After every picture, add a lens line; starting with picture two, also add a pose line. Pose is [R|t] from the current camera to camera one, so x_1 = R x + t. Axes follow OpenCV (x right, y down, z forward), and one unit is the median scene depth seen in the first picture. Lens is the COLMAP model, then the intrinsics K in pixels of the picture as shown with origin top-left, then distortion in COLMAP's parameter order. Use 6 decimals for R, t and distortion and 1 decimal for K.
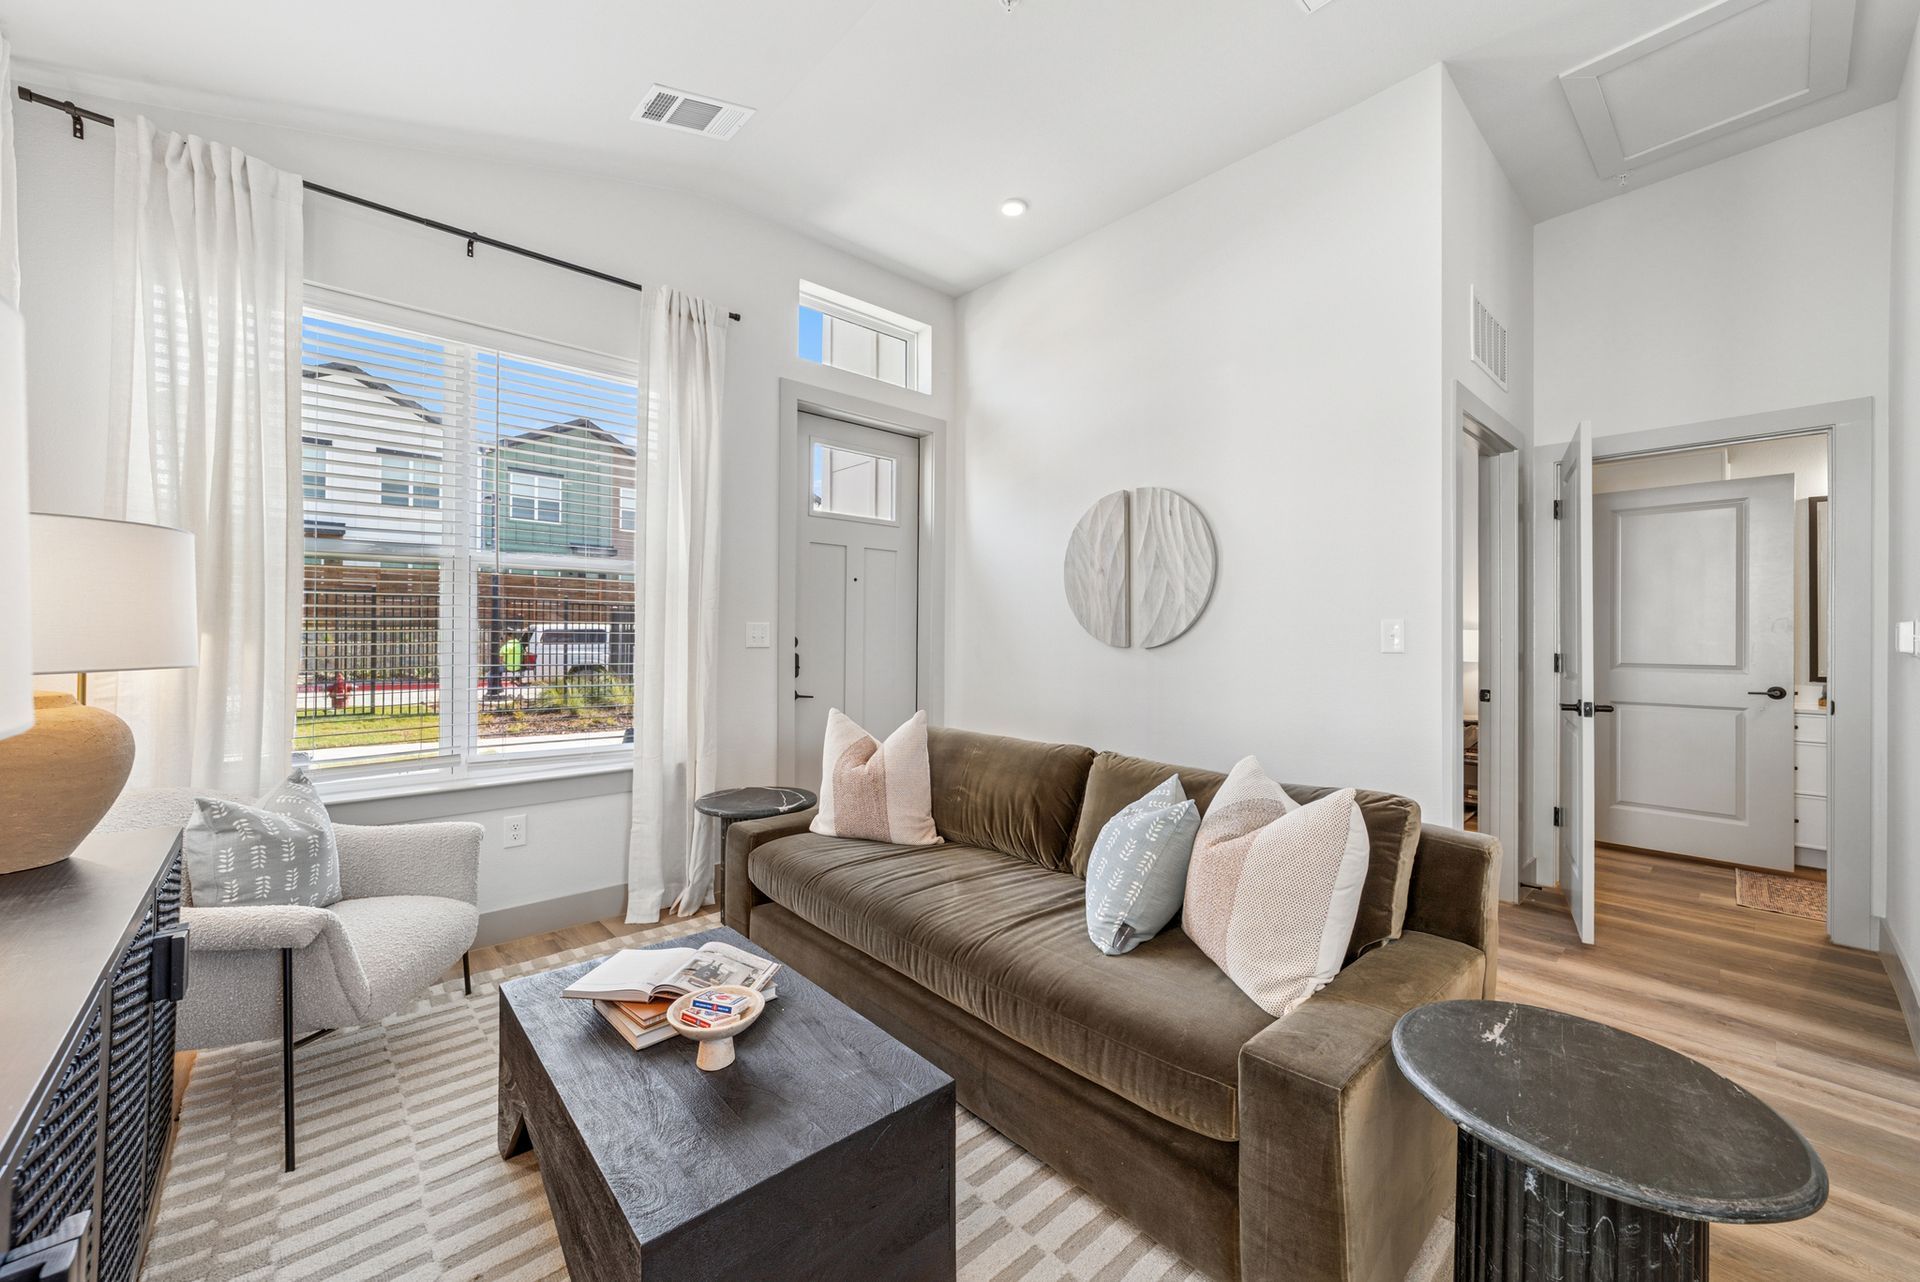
lens RADIAL K [[742.1, 0, 955.9], [0, 742.1, 634.0], [0, 0, 1]] dist [-0.013621, 0.000152]
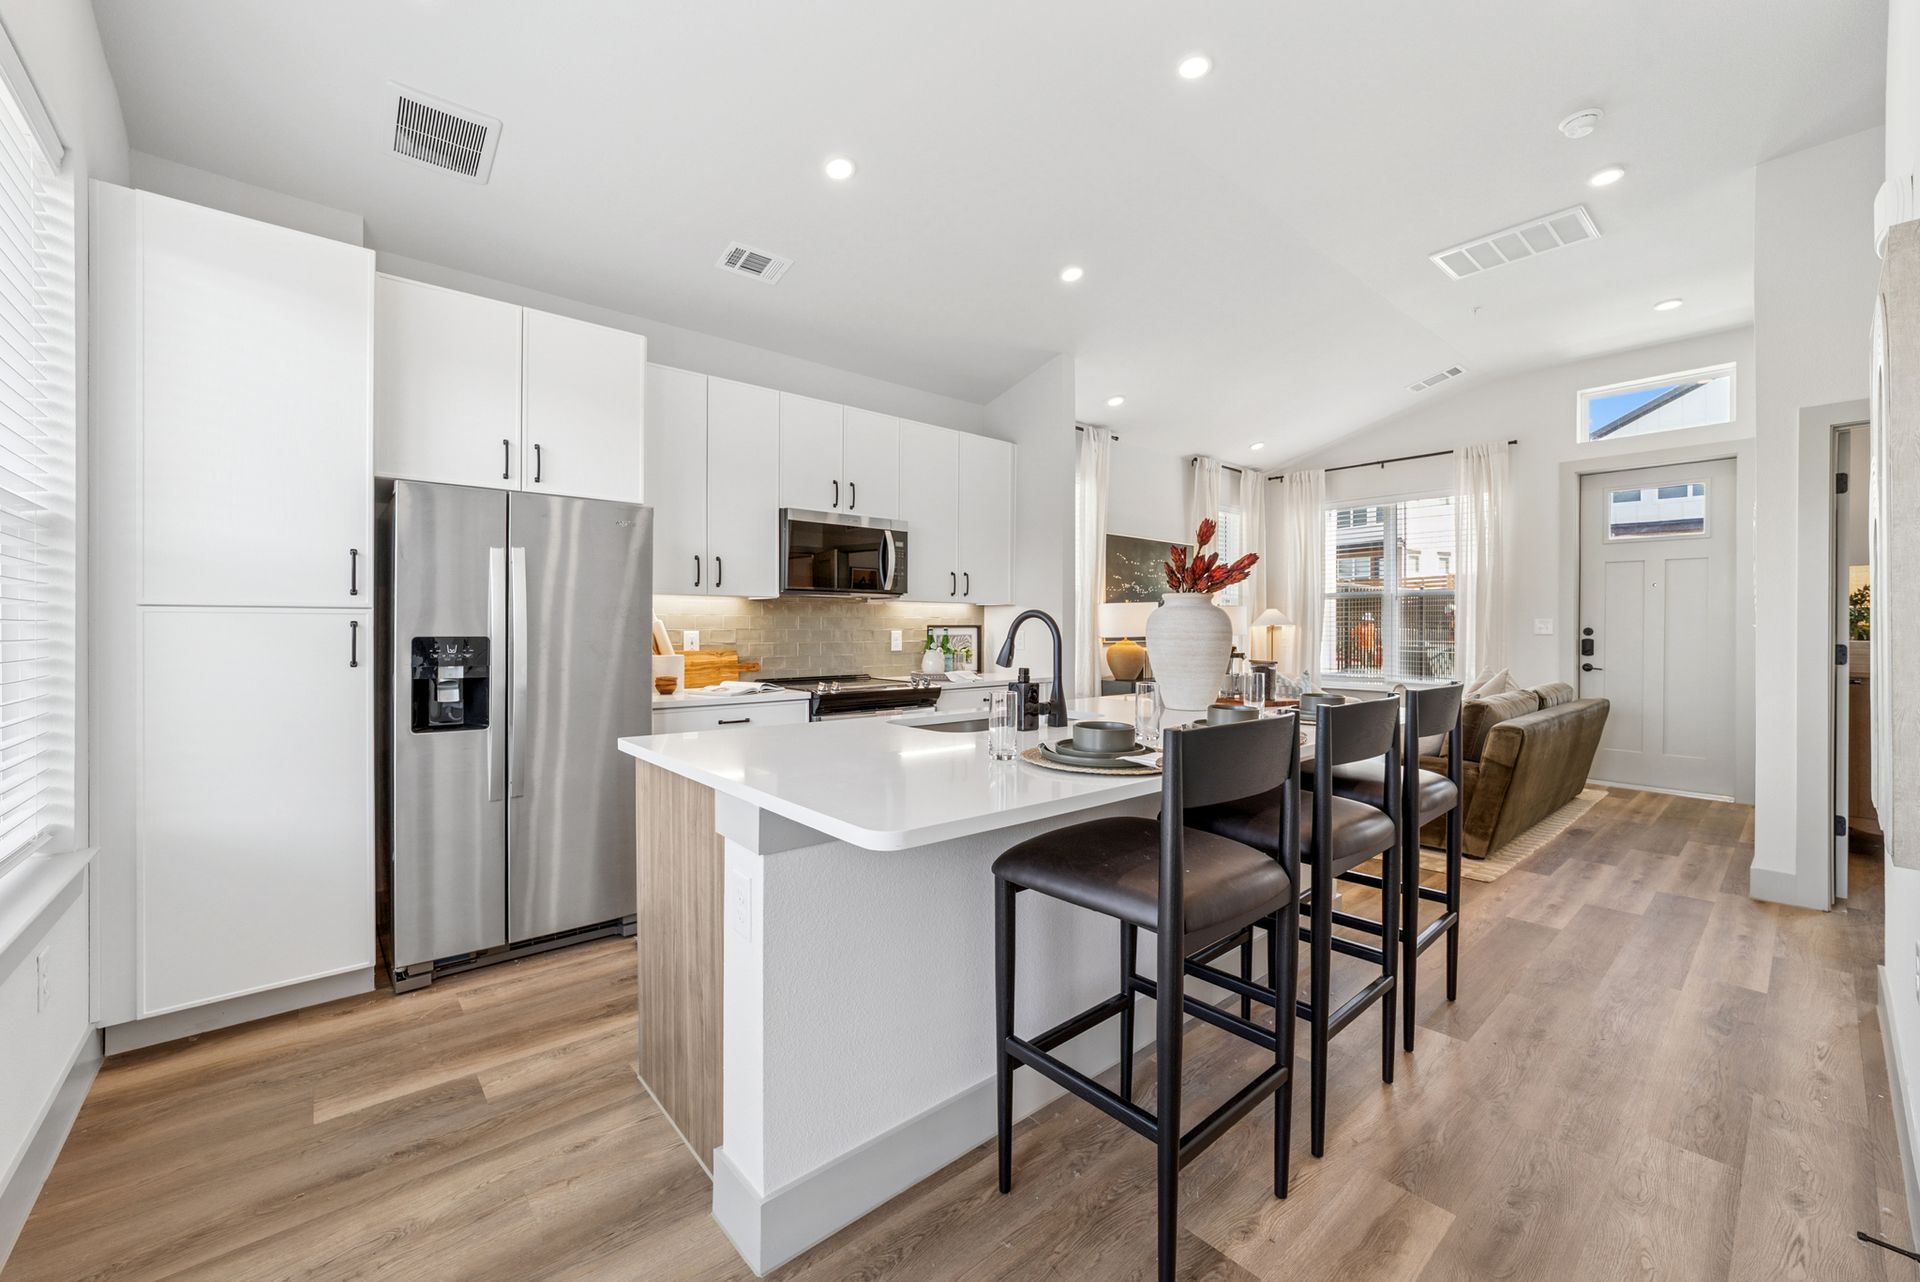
lens RADIAL K [[742.1, 0, 956.0], [0, 742.1, 630.9], [0, 0, 1]] dist [-0.013621, 0.000152]
pose [[-0.022711, 0.002740, -0.999738, 1.298805], [-0.006571, 0.999974, 0.002889, 0.013599], [0.999720, 0.006635, -0.022692, -0.230847]]
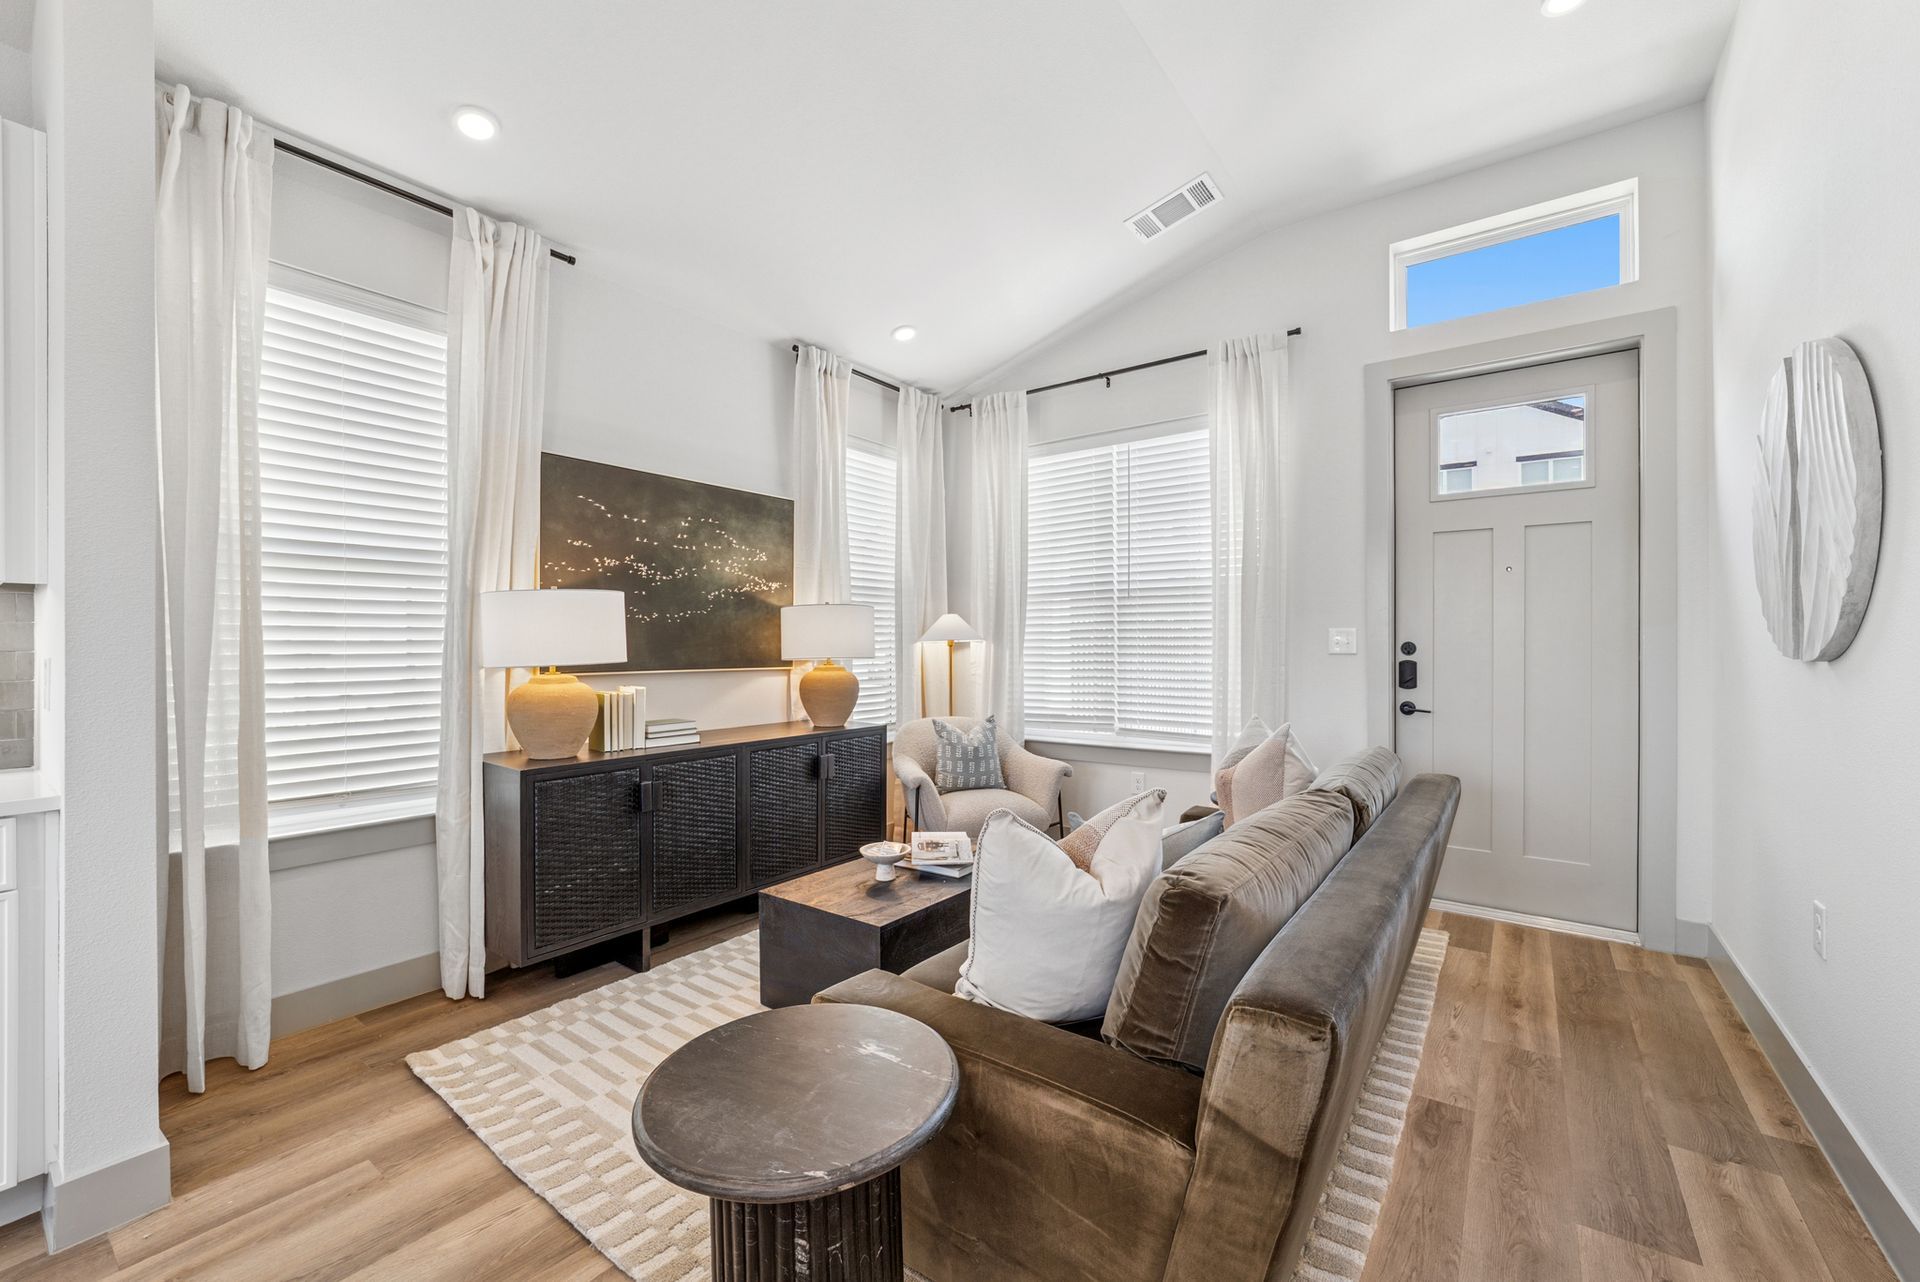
lens RADIAL K [[742.1, 0, 957.5], [0, 742.1, 647.6], [0, 0, 1]] dist [-0.013621, 0.000152]
pose [[0.193854, -0.002097, -0.981028, 0.555286], [0.000292, 0.999998, -0.002080, 0.011662], [0.981030, 0.000117, 0.193854, 0.304580]]
